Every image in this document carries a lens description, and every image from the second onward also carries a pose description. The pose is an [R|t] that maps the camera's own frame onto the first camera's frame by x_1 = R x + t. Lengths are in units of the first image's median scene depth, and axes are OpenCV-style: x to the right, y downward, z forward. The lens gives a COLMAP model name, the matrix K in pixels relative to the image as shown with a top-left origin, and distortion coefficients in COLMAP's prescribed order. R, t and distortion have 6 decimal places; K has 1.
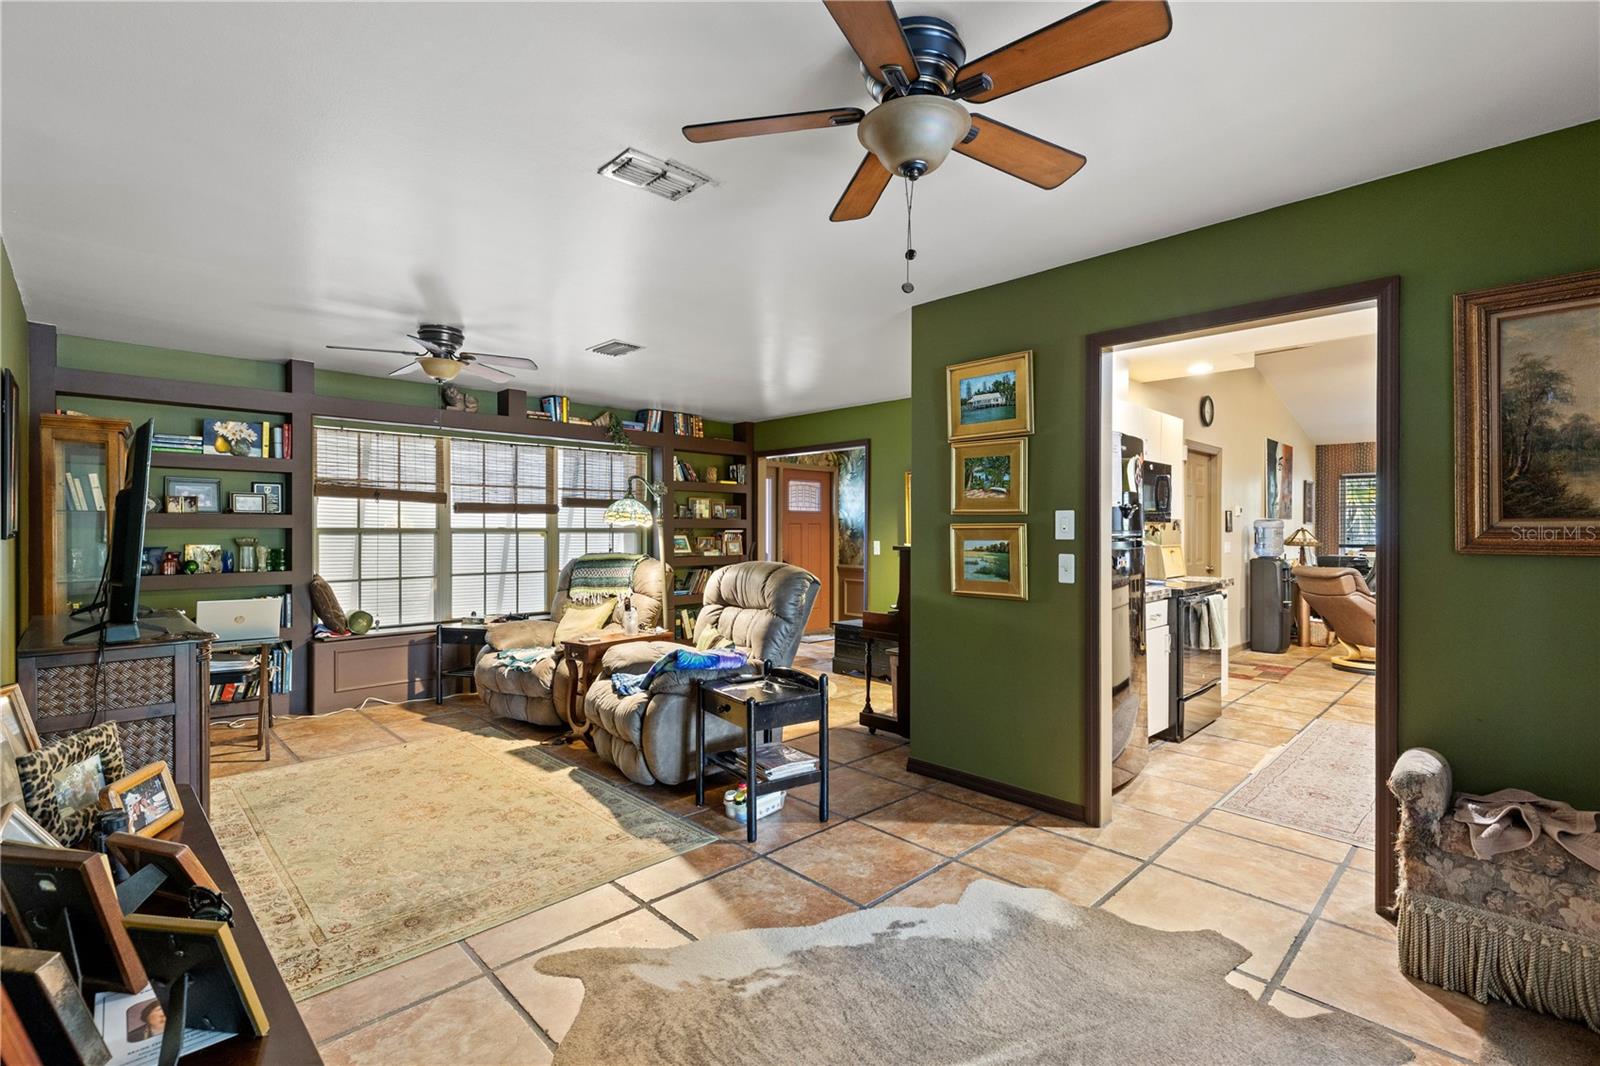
lens RADIAL K [[718.6, 0, 792.5], [0, 718.6, 531.8], [0, 0, 1]] dist [0.000586, -0.000541]
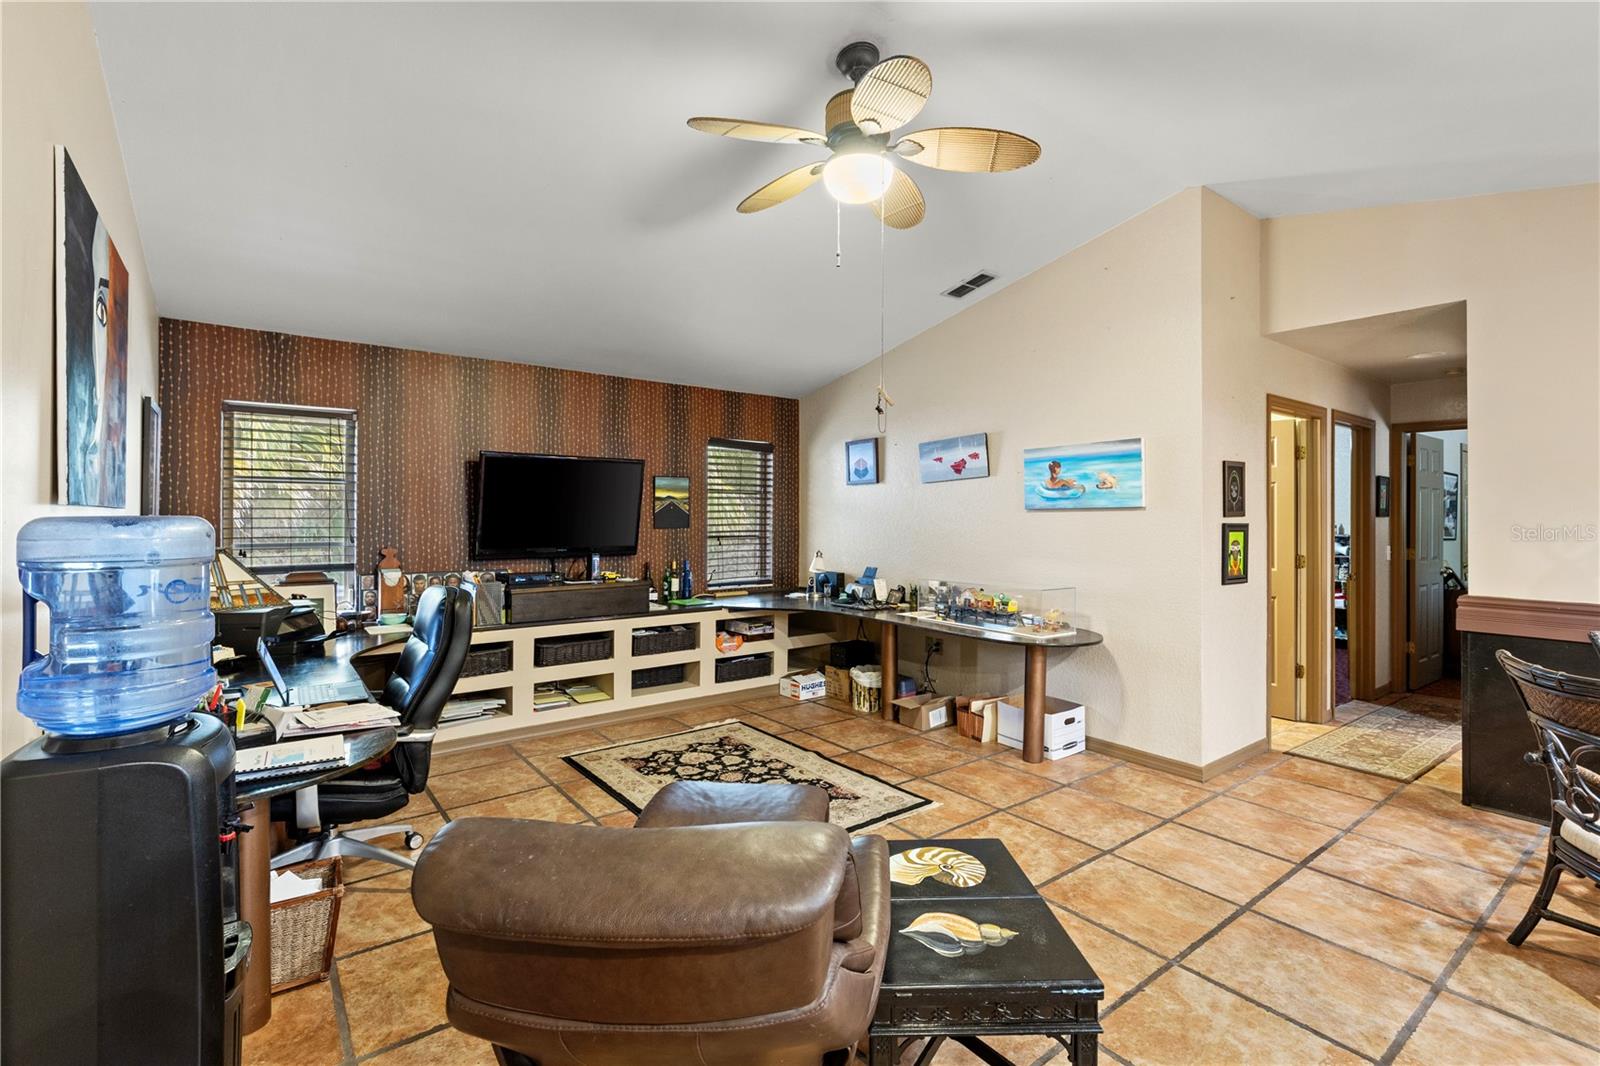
lens RADIAL K [[723.4, 0, 795.3], [0, 723.4, 511.2], [0, 0, 1]] dist [0.003362, -0.000016]
pose [[0.121045, 0.003559, 0.992641, 0.743832], [0.000894, 0.999993, -0.003694, -0.025320], [-0.992647, 0.001334, 0.121040, 1.199173]]
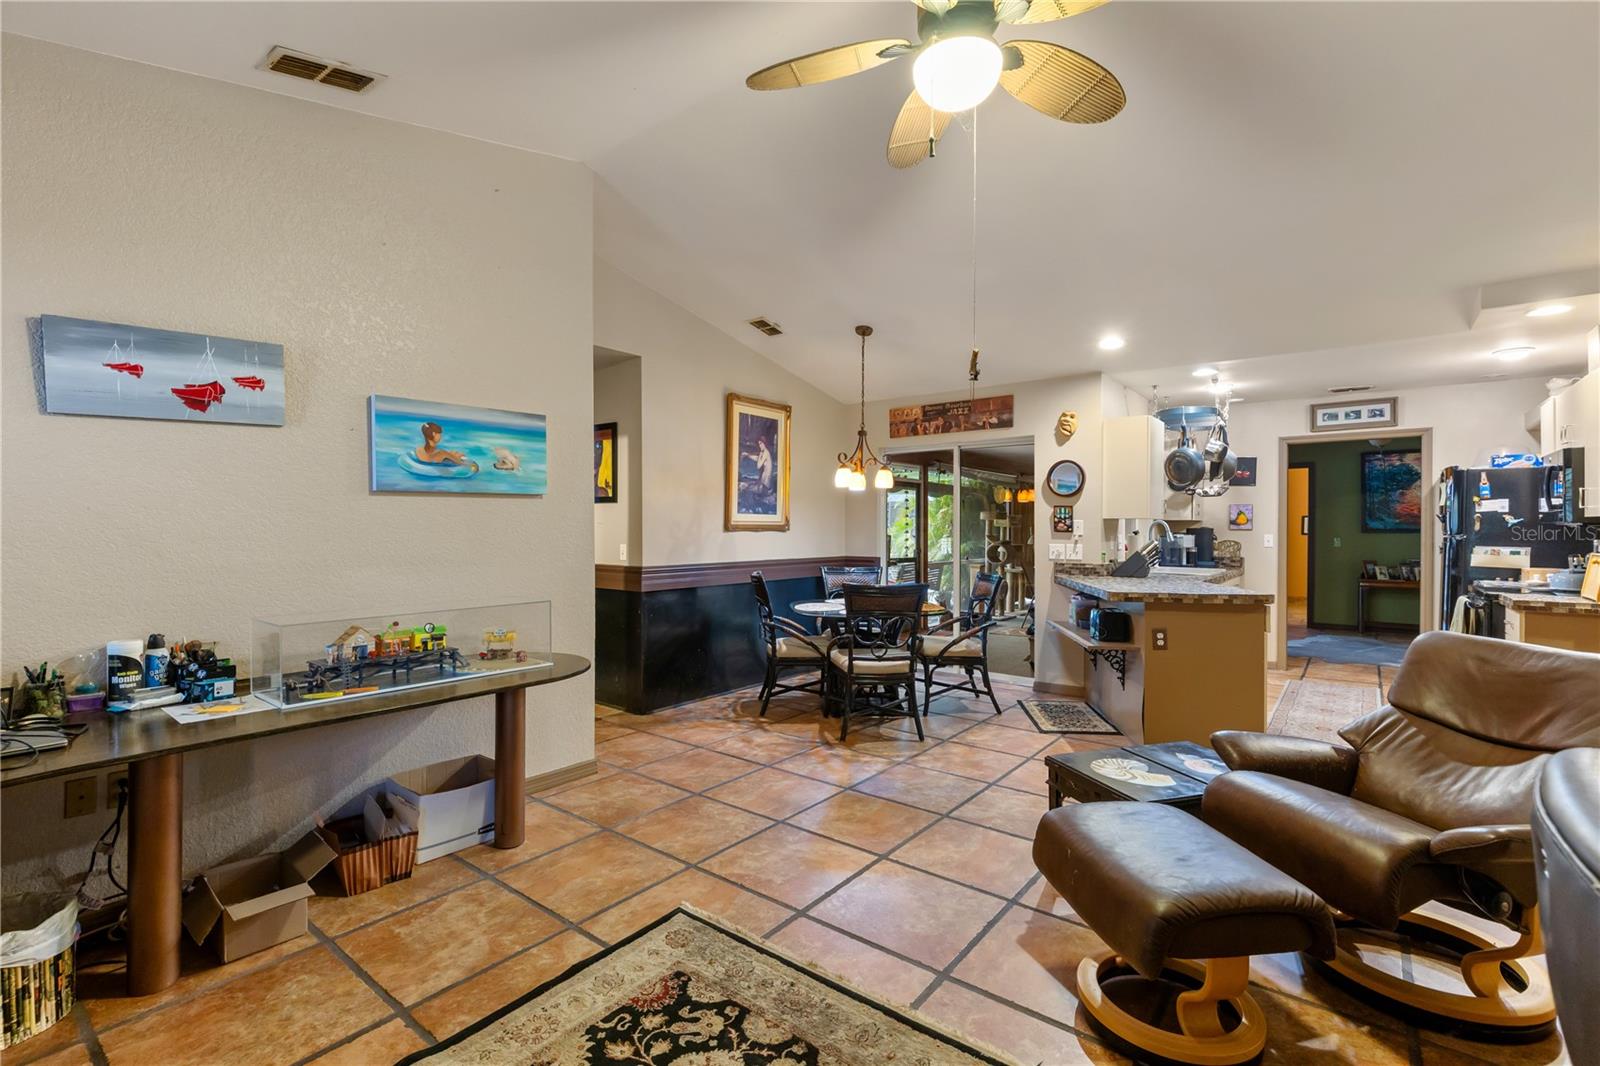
lens RADIAL K [[718.6, 0, 792.5], [0, 718.6, 531.8], [0, 0, 1]] dist [0.000586, -0.000541]
pose [[-0.991552, -0.003515, -0.129660, 1.426012], [-0.004968, 0.999928, 0.010892, -0.005957], [0.129612, 0.011444, -0.991499, 1.626272]]
